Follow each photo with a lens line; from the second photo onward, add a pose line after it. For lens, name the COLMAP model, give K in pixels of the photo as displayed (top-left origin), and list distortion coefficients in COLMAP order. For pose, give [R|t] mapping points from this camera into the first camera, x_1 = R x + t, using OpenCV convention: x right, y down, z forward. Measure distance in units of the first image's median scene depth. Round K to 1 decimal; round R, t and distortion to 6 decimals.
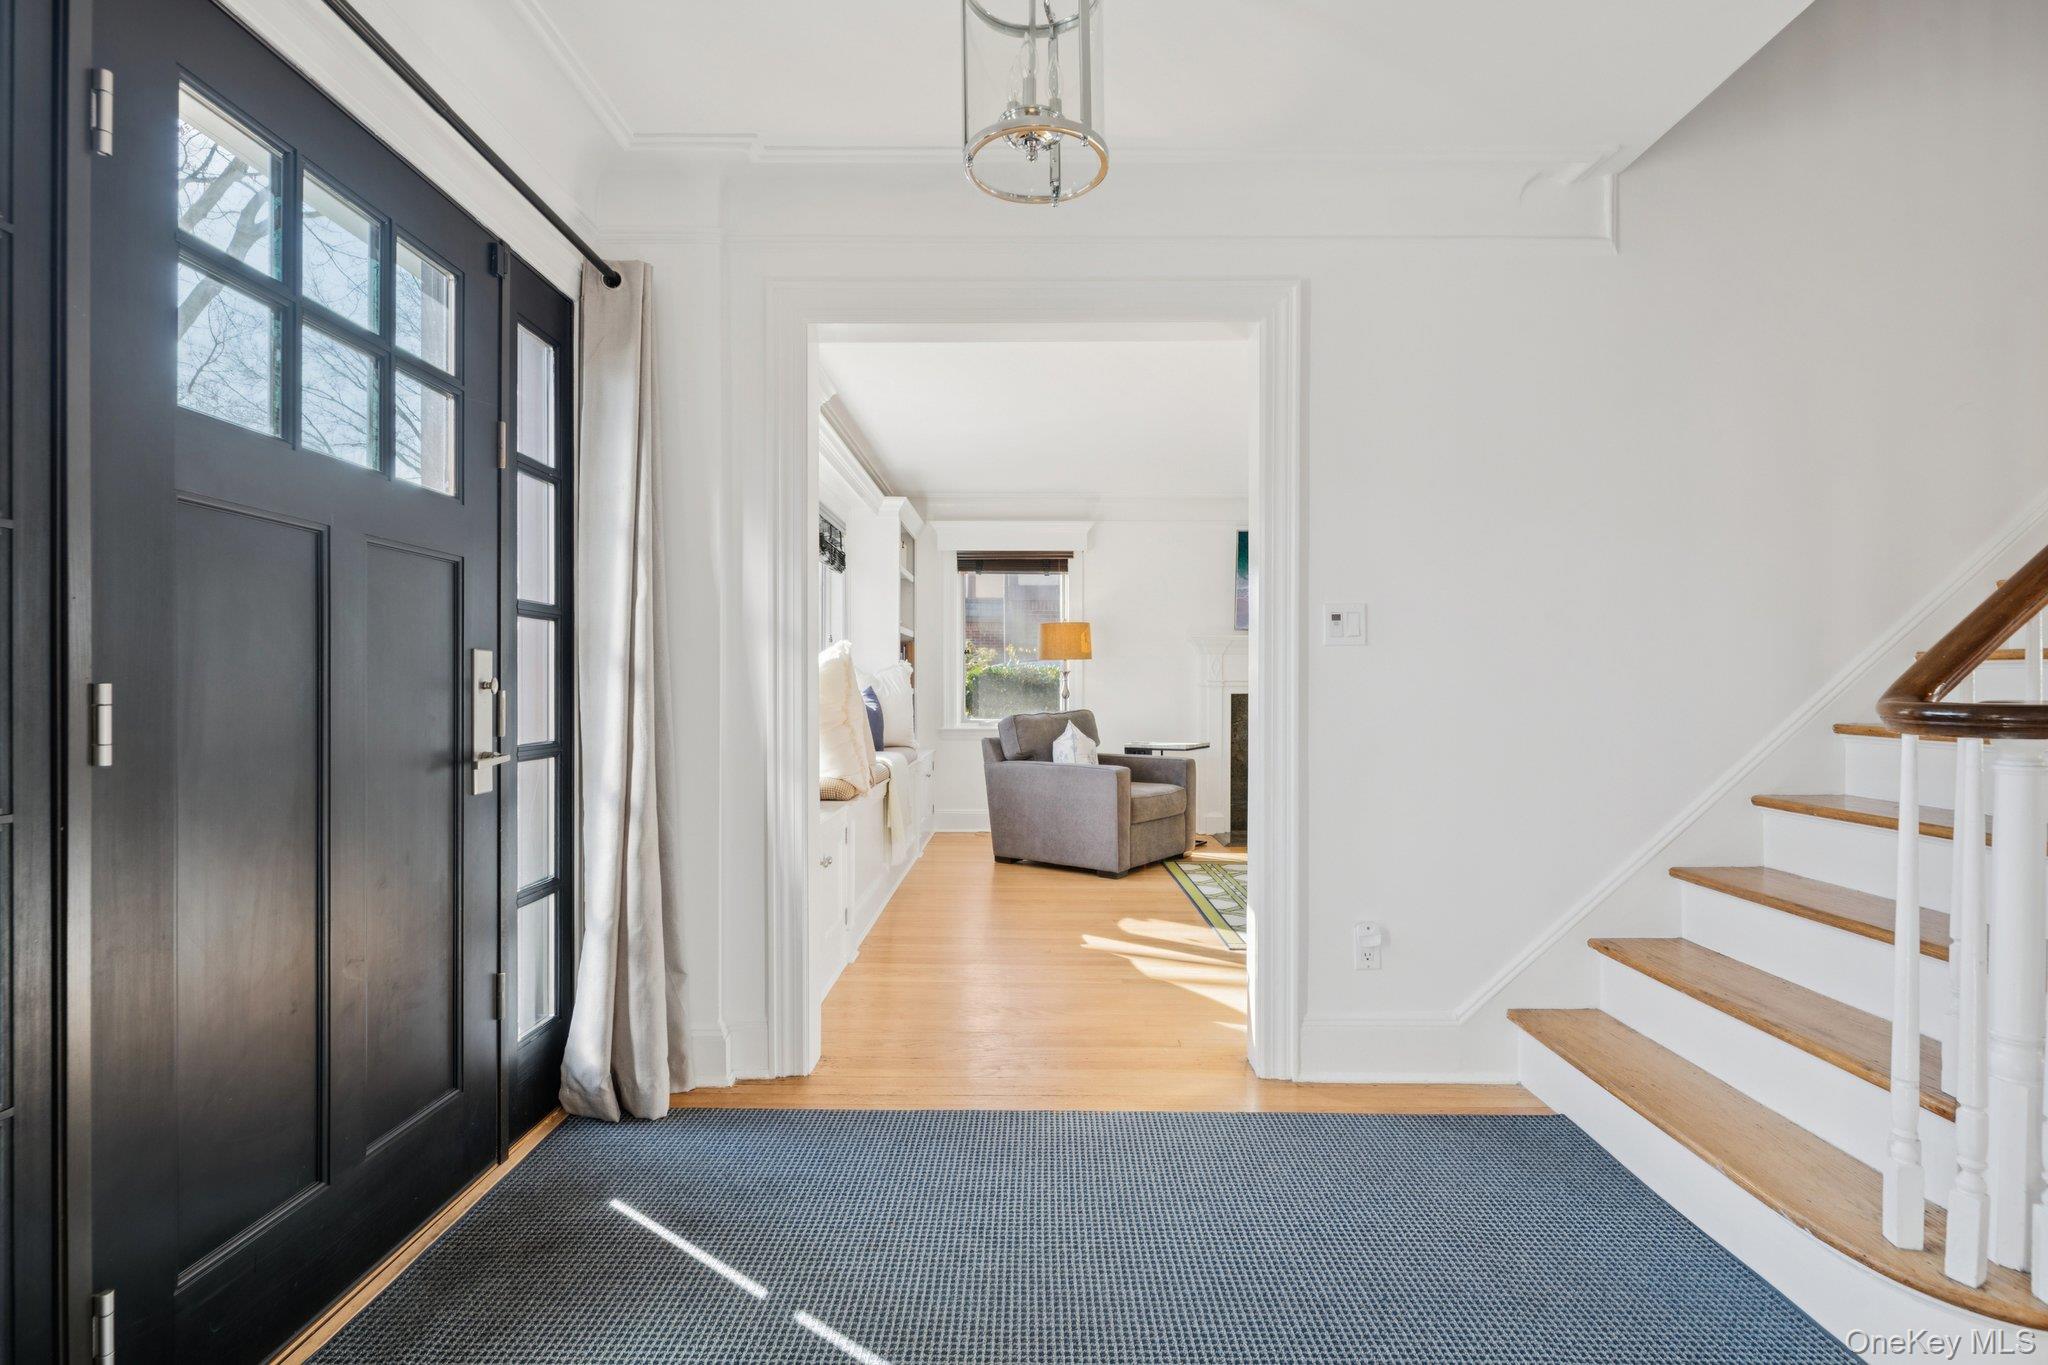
lens RADIAL K [[962.6, 0, 1024.0], [0, 962.6, 682.5], [0, 0, 1]] dist [-0.002884, -0.000435]
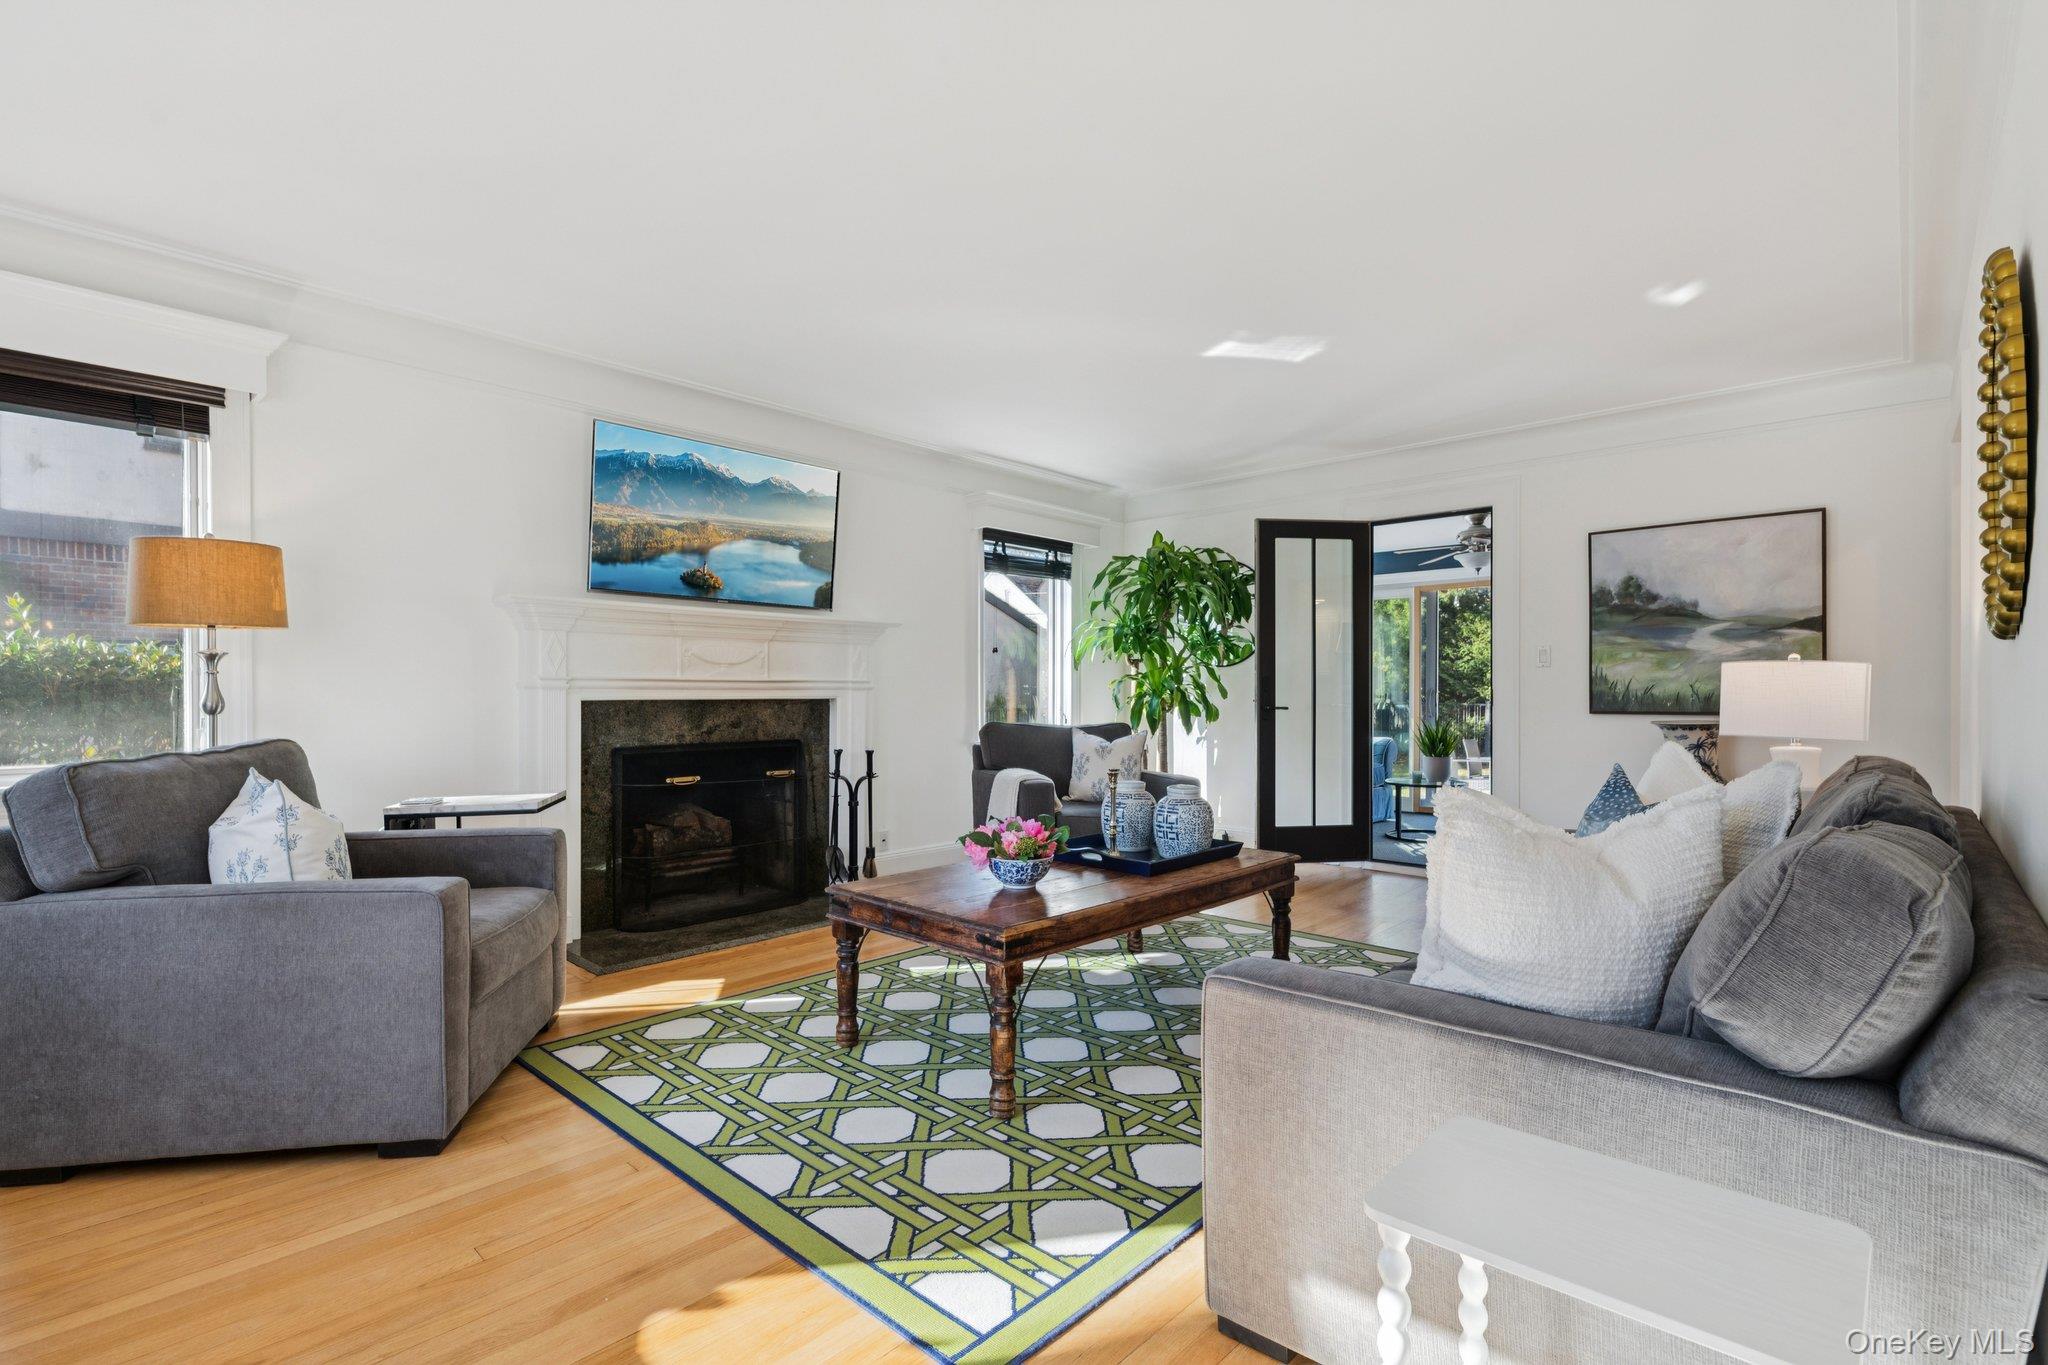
lens RADIAL K [[962.6, 0, 1024.0], [0, 962.6, 682.5], [0, 0, 1]] dist [-0.002884, -0.000435]
pose [[0.657441, 0.008598, 0.753457, -0.042644], [-0.004388, 0.999962, -0.007582, 0.003032], [-0.753494, 0.001678, 0.657453, 0.443560]]
